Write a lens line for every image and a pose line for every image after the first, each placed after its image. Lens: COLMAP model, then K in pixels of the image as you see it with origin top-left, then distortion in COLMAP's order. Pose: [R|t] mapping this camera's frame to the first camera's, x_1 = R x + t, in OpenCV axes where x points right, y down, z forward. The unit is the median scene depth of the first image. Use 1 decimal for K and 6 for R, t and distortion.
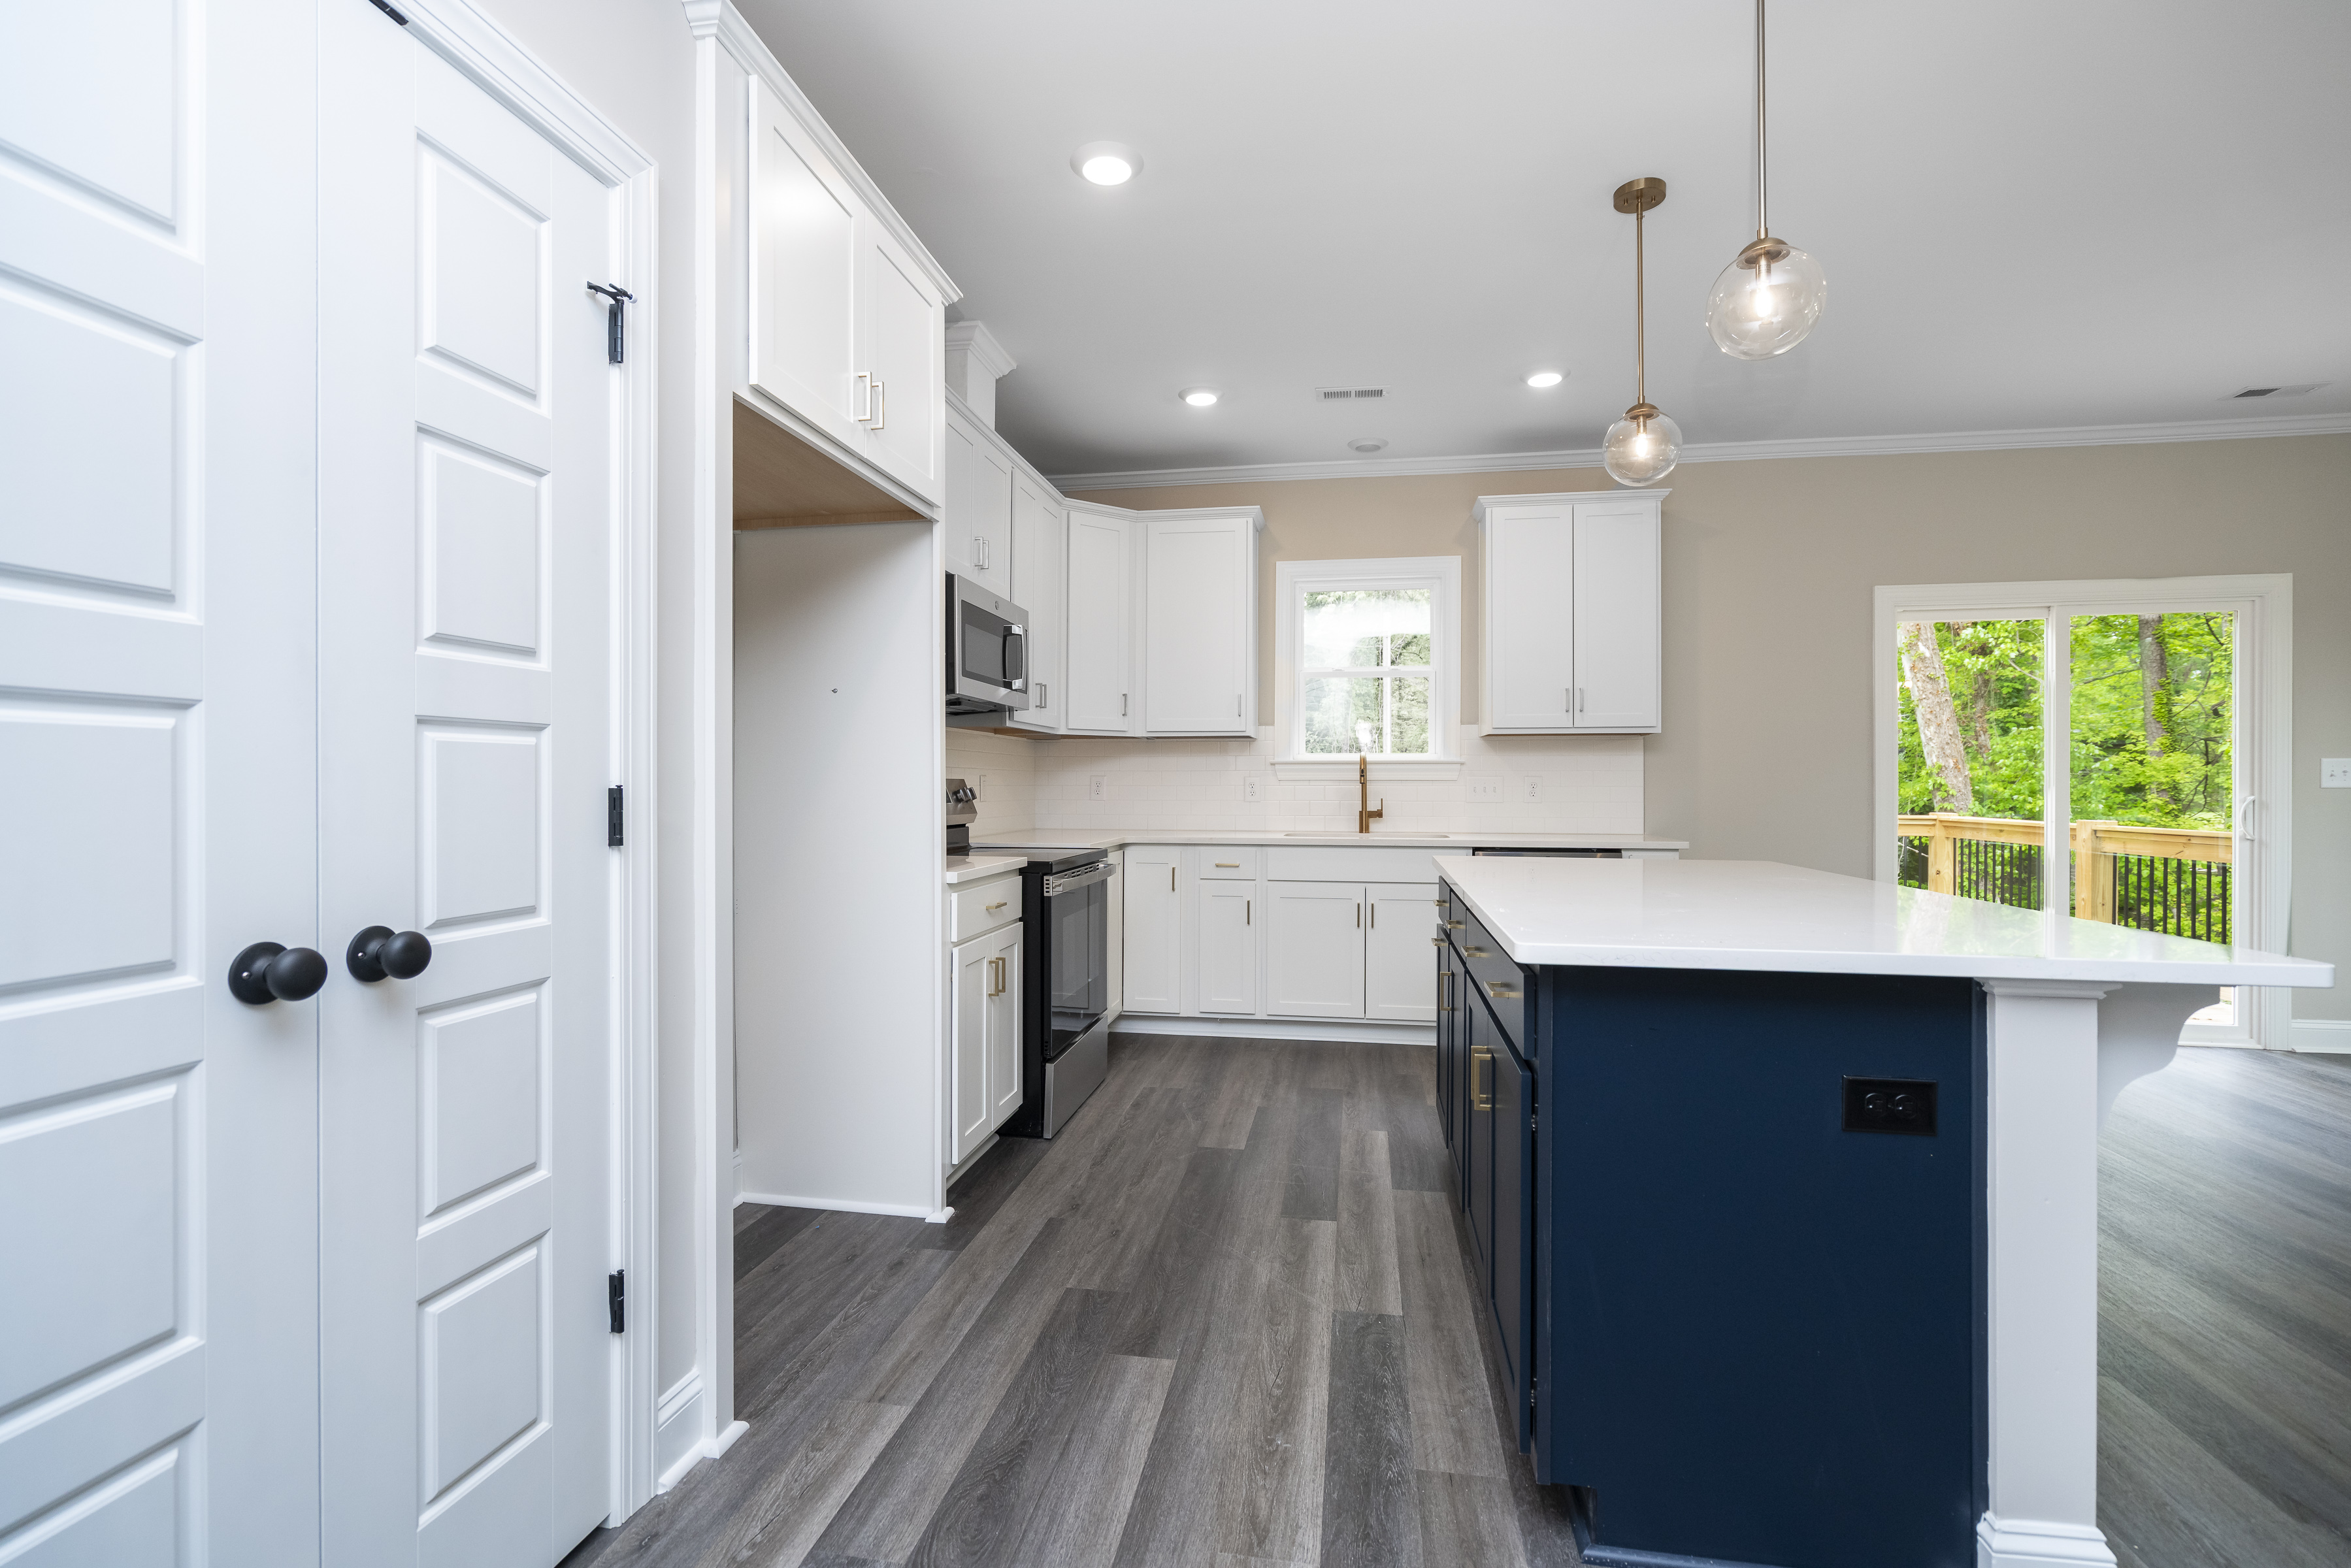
lens RADIAL K [[1068.5, 0, 1172.6], [0, 1068.5, 786.9], [0, 0, 1]] dist [-0.002385, 0.000056]
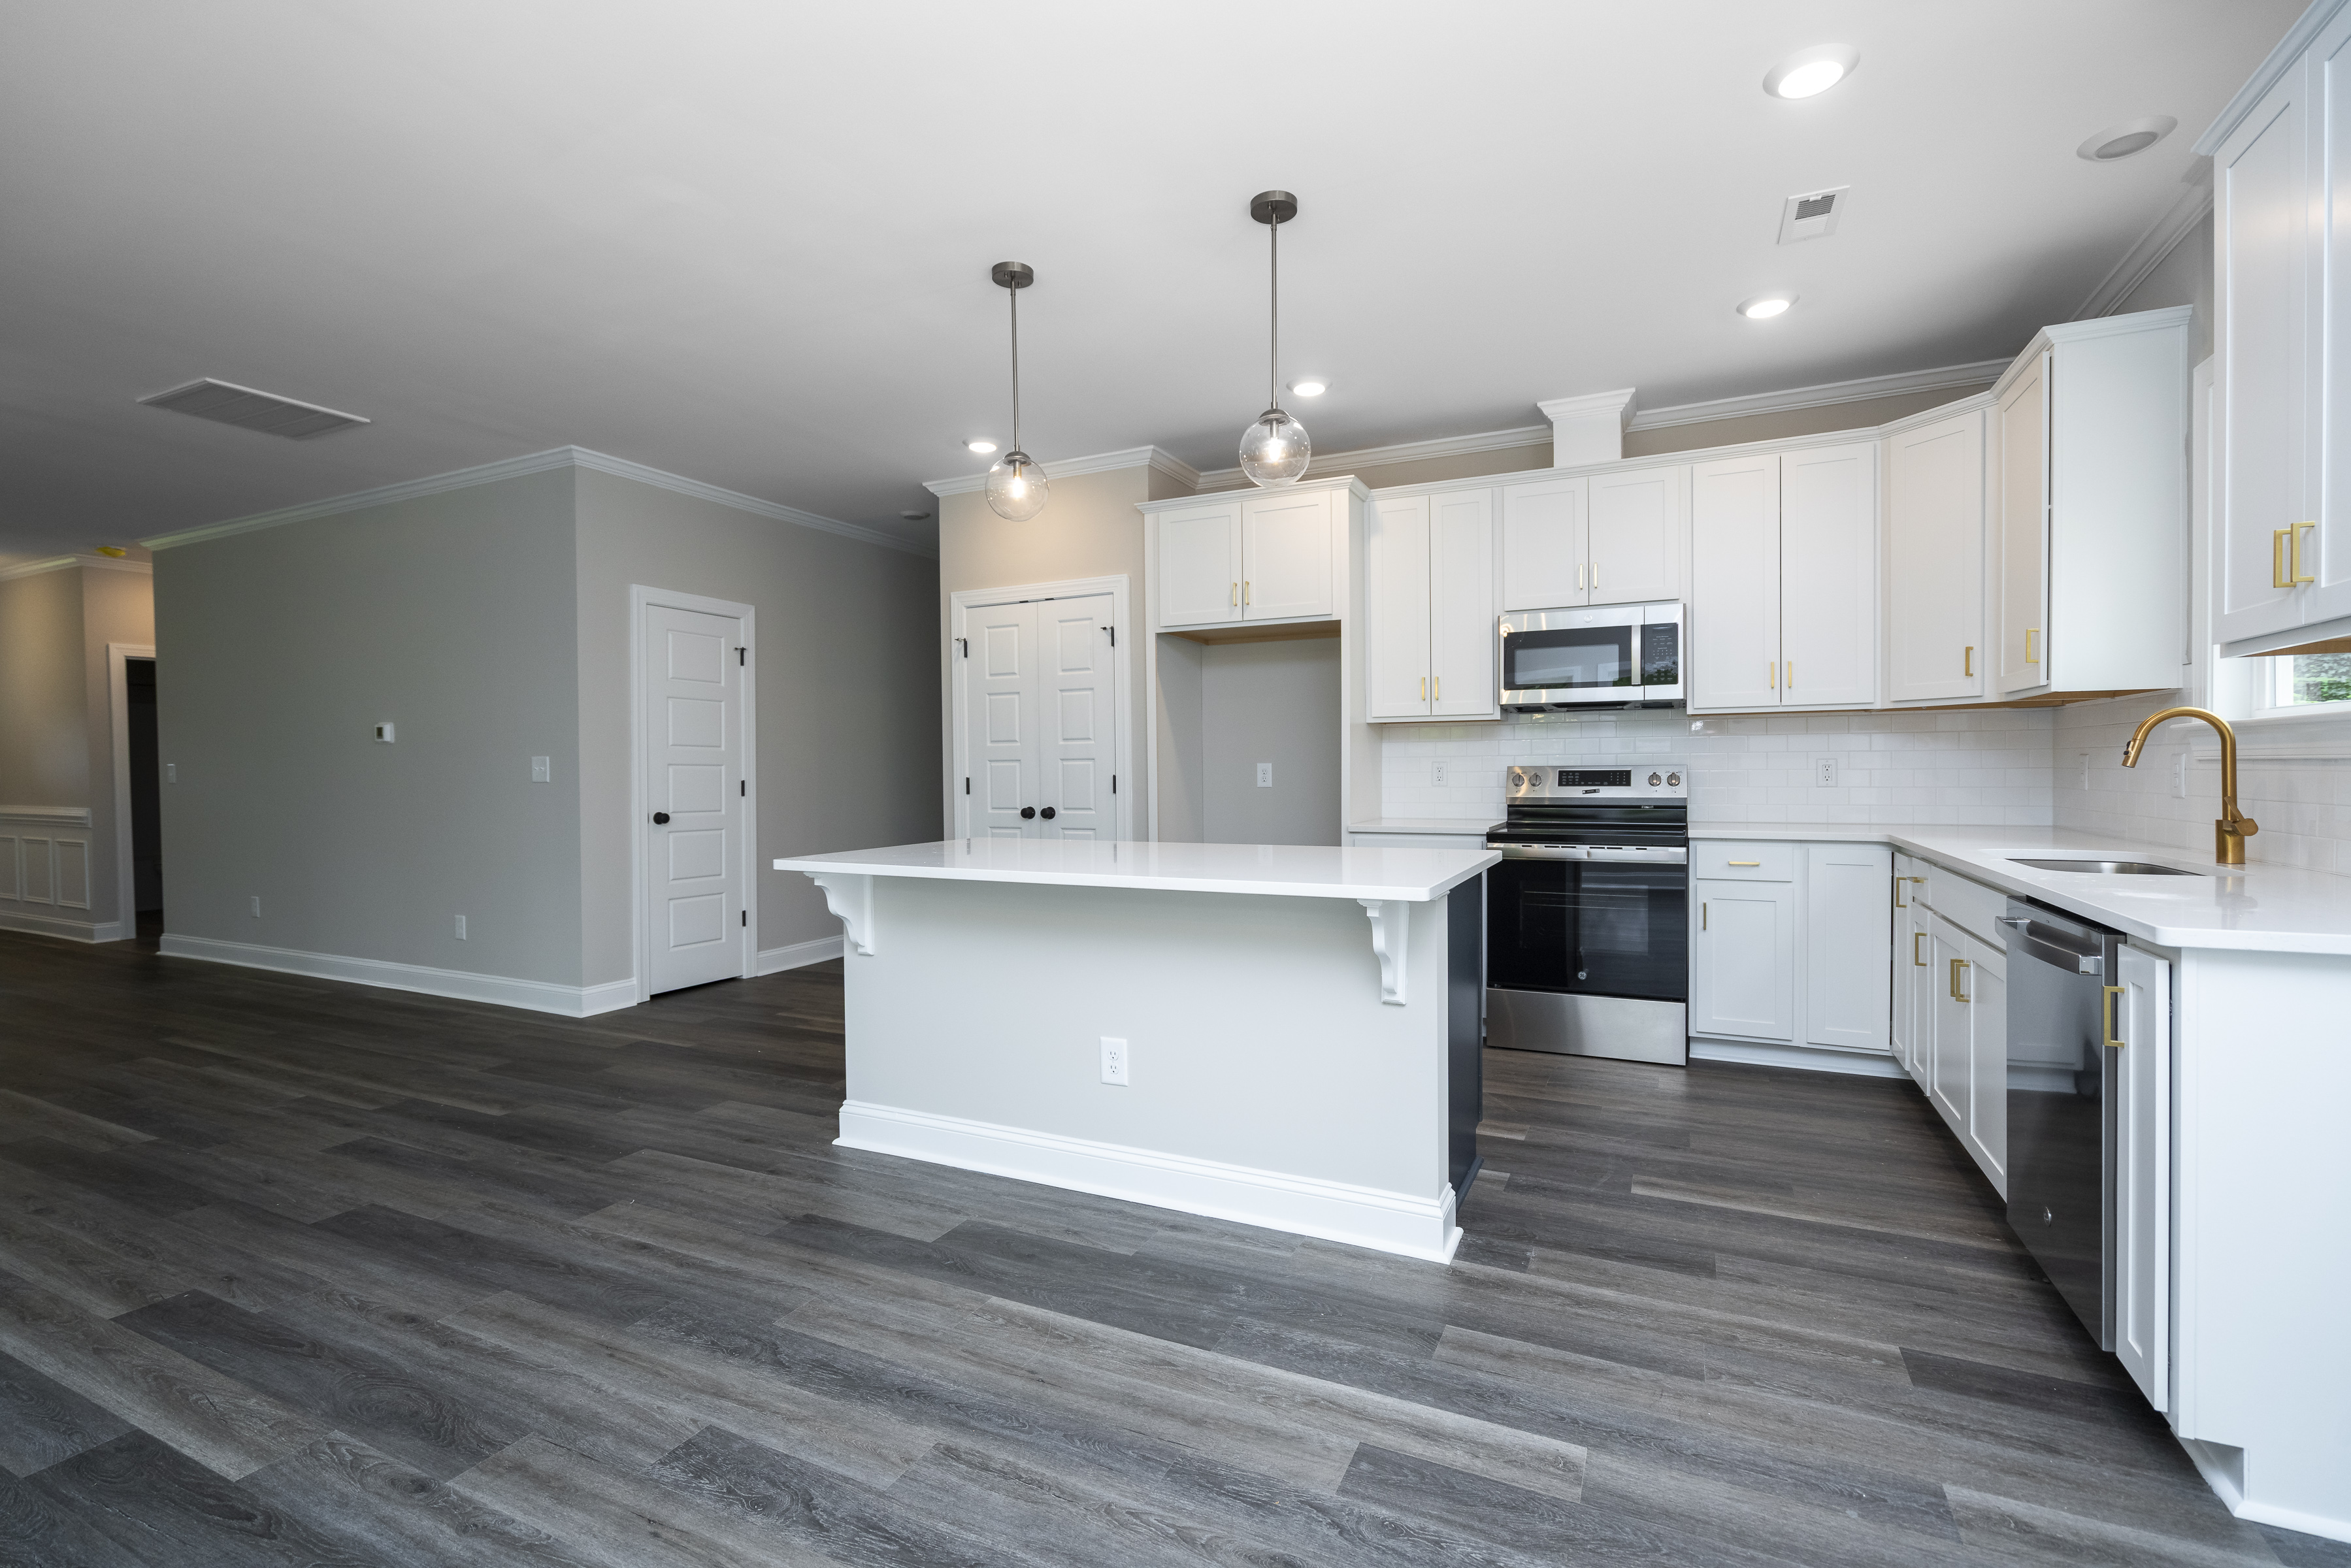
lens RADIAL K [[1052.8, 0, 1183.4], [0, 1052.8, 787.3], [0, 0, 1]] dist [-0.001621, 0.000677]
pose [[-0.285579, 0.019452, -0.958158, 0.928394], [0.007520, 0.999809, 0.018057, -0.007120], [0.958326, -0.002048, -0.285671, 0.778068]]
